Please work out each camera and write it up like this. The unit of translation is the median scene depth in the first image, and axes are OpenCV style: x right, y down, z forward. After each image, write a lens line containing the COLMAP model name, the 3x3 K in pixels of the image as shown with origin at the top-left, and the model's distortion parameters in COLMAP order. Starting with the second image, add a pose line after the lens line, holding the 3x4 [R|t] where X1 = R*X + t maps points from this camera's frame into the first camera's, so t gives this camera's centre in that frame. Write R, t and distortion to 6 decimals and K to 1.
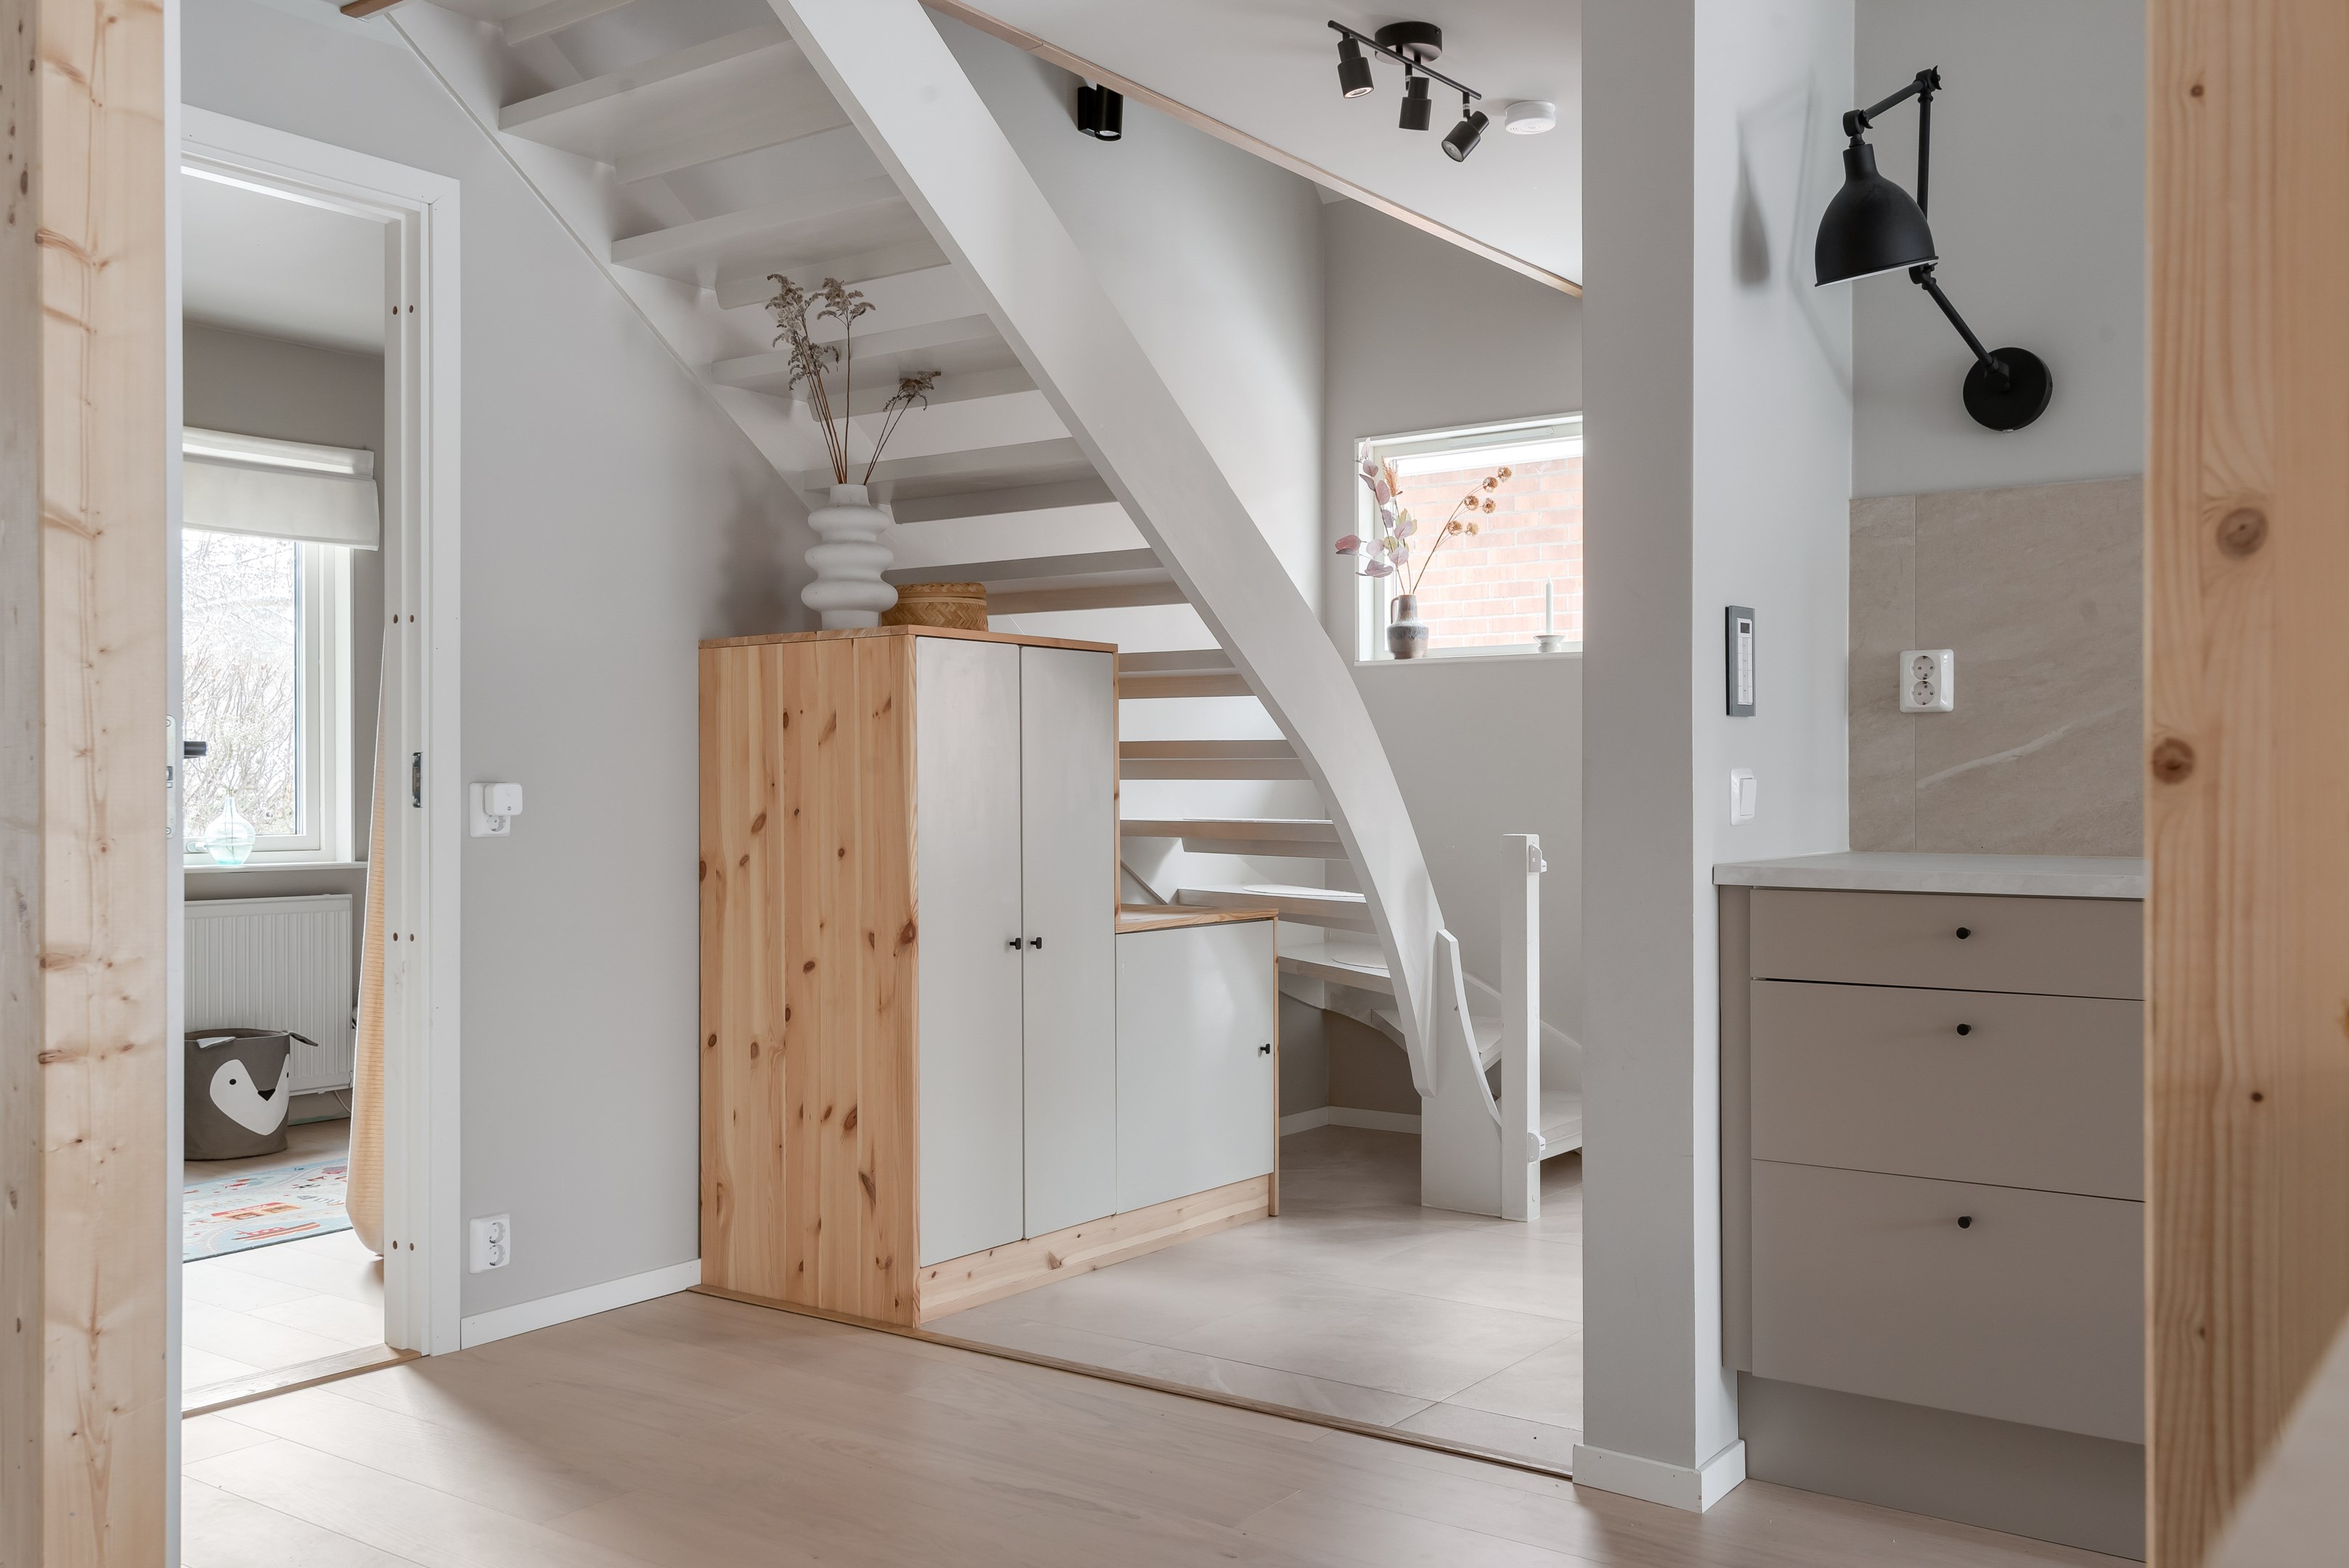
lens RADIAL K [[2014.5, 0, 1185.5], [0, 2014.5, 790.6], [0, 0, 1]] dist [0.031004, -0.004780]
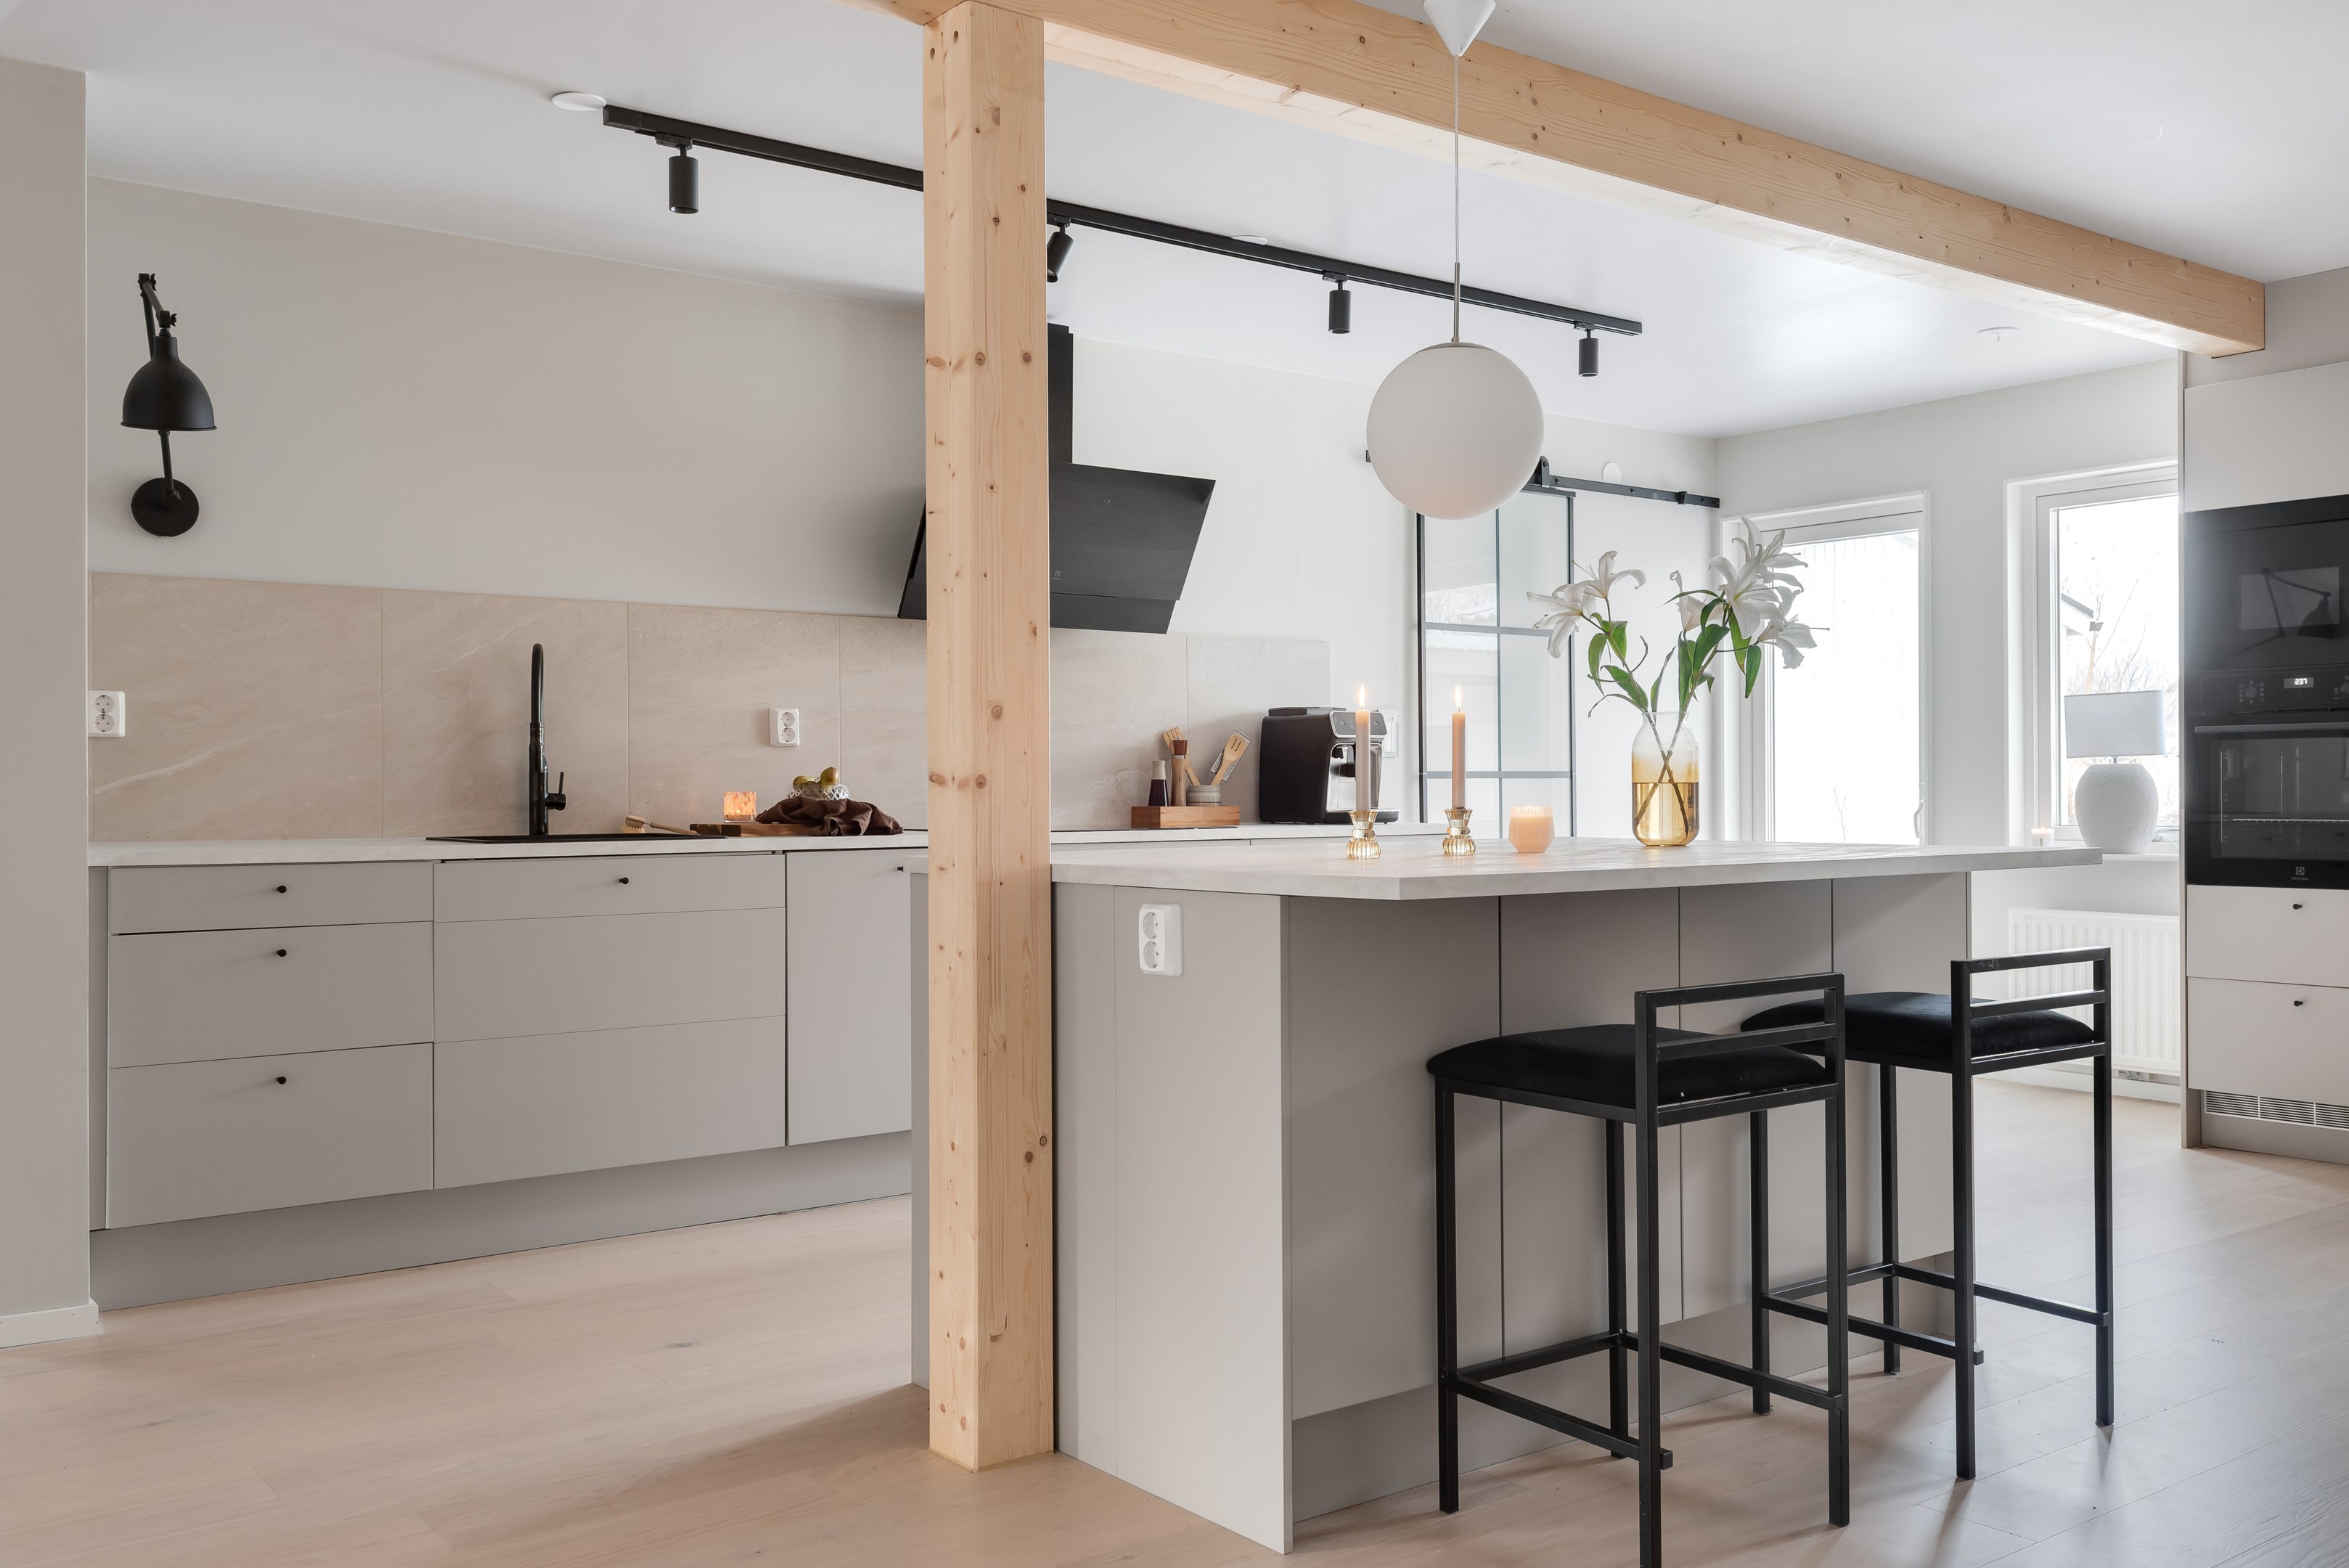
lens RADIAL K [[1927.2, 0, 1172.1], [0, 1927.2, 772.7], [0, 0, 1]] dist [0.058338, 0.001889]
pose [[0.296573, 0.008751, 0.954970, -0.751197], [0.004233, 0.999936, -0.010477, 0.001174], [-0.955001, 0.007149, 0.296517, -0.063300]]
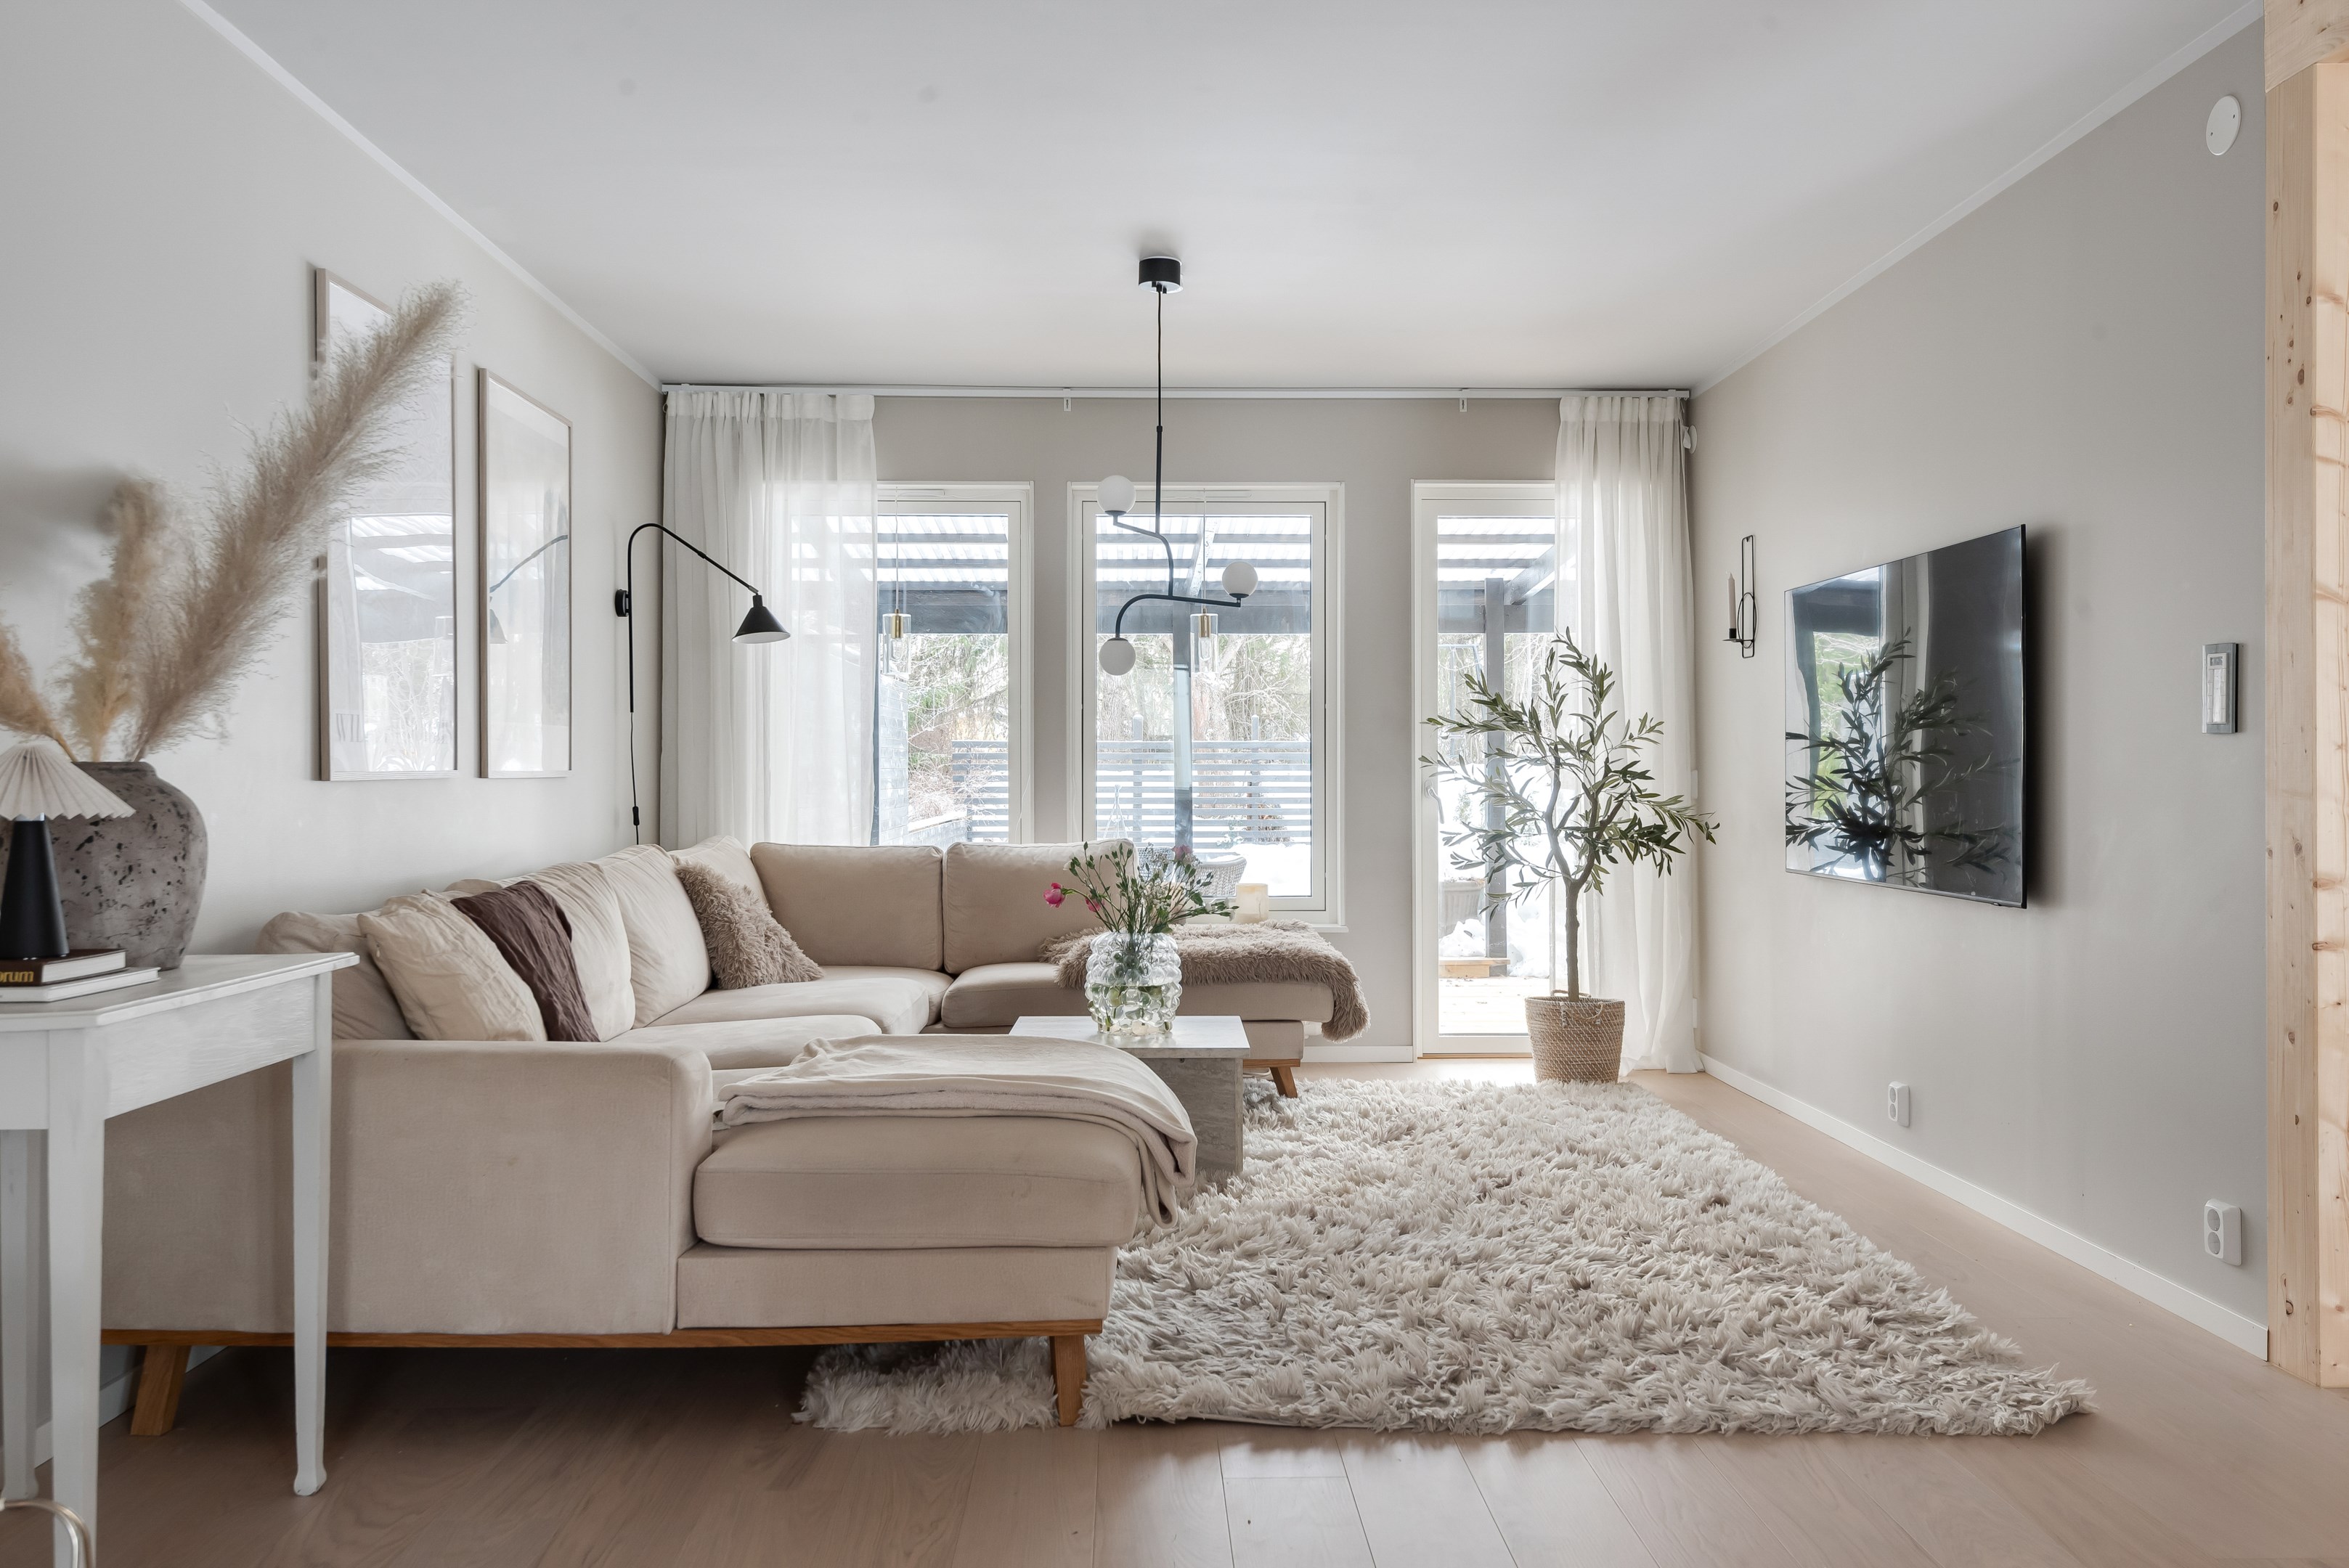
lens RADIAL K [[1859.2, 0, 1194.7], [0, 1859.2, 766.1], [0, 0, 1]] dist [0.028768, -0.009103]
pose [[0.614013, -0.003017, -0.789290, 0.026931], [0.000540, 0.999994, -0.003402, 0.000075], [0.789295, 0.001663, 0.614011, -0.403306]]
